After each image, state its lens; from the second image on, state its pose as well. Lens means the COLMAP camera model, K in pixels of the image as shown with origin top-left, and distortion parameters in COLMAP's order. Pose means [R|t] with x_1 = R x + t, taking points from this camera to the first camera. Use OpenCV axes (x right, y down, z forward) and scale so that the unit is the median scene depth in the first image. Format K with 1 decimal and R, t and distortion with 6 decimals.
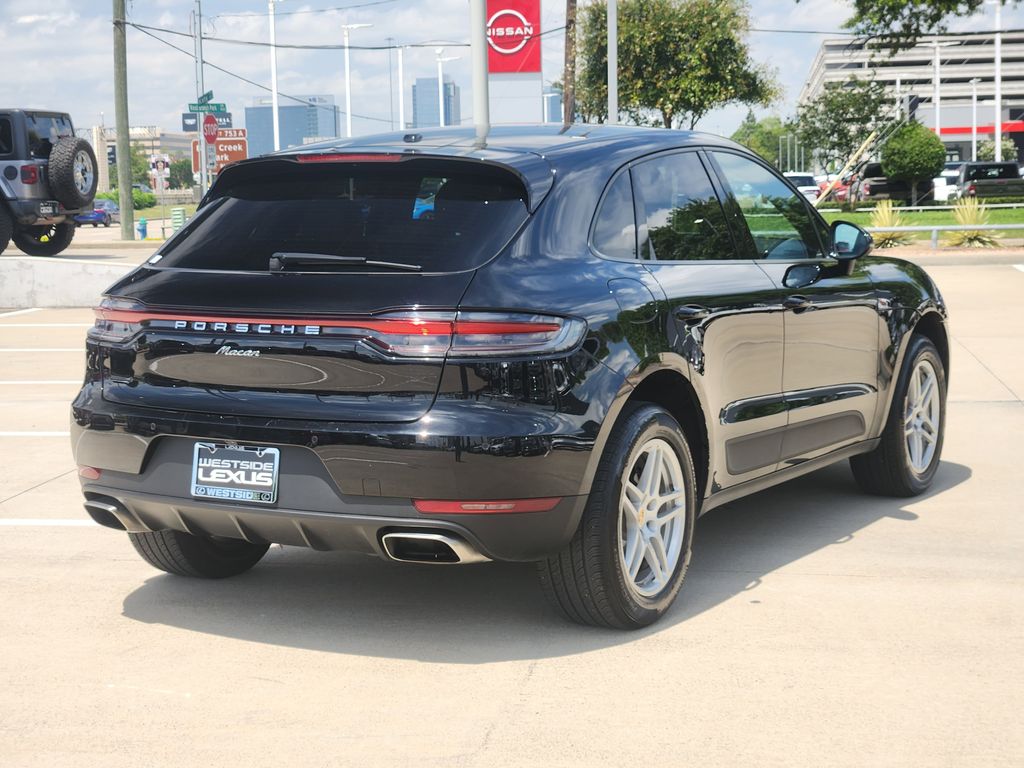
lens RADIAL K [[1951.9, 0, 512.0], [0, 1951.9, 384.0], [0, 0, 1]] dist [-0.392592, 3.482390]
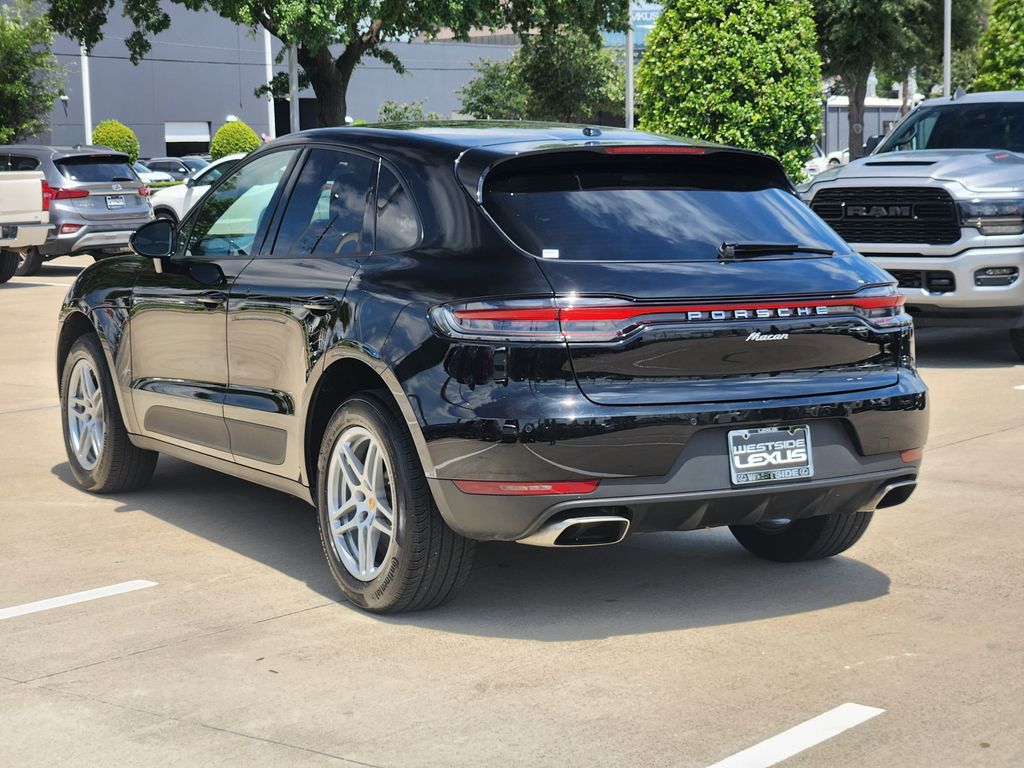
lens RADIAL K [[1951.9, 0, 512.0], [0, 1951.9, 384.0], [0, 0, 1]] dist [-0.392592, 3.482390]
pose [[0.489169, -0.081353, 0.868387, -1.094111], [0.090570, 0.994996, 0.042195, -0.047048], [-0.867474, 0.058009, 0.494089, 0.603111]]
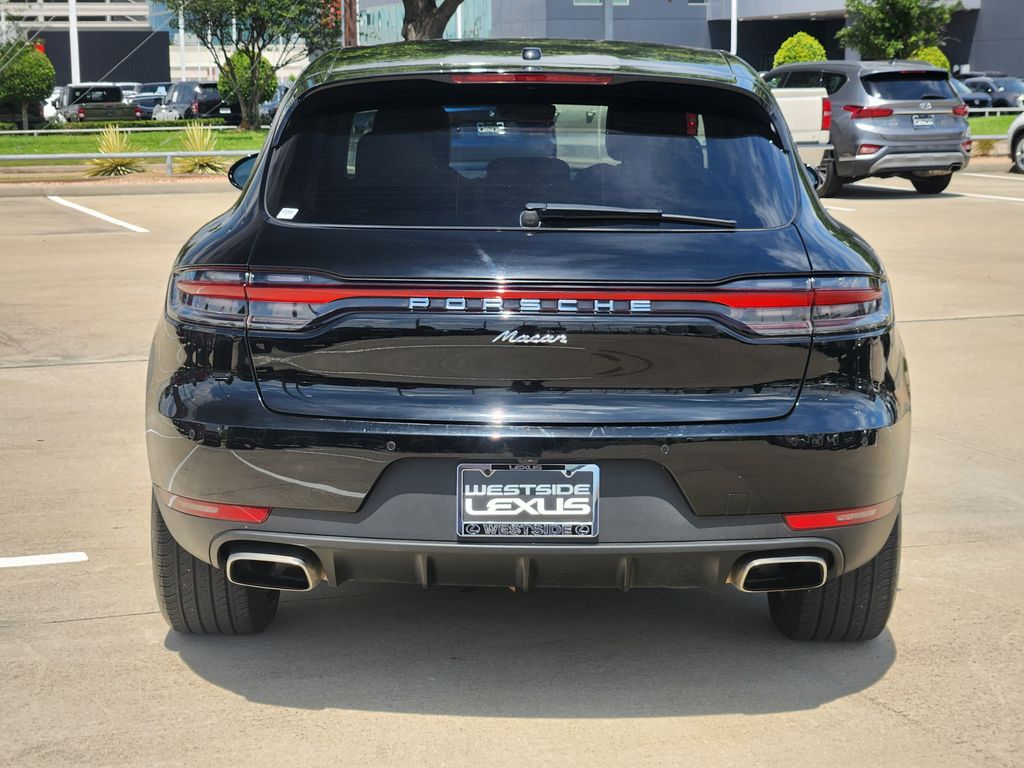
lens RADIAL K [[1951.9, 0, 512.0], [0, 1951.9, 384.0], [0, 0, 1]] dist [-0.392592, 3.482390]
pose [[0.880017, -0.058280, 0.471352, -0.495758], [0.039716, 0.997997, 0.049246, -0.036126], [-0.473278, -0.024617, 0.880569, 0.340180]]
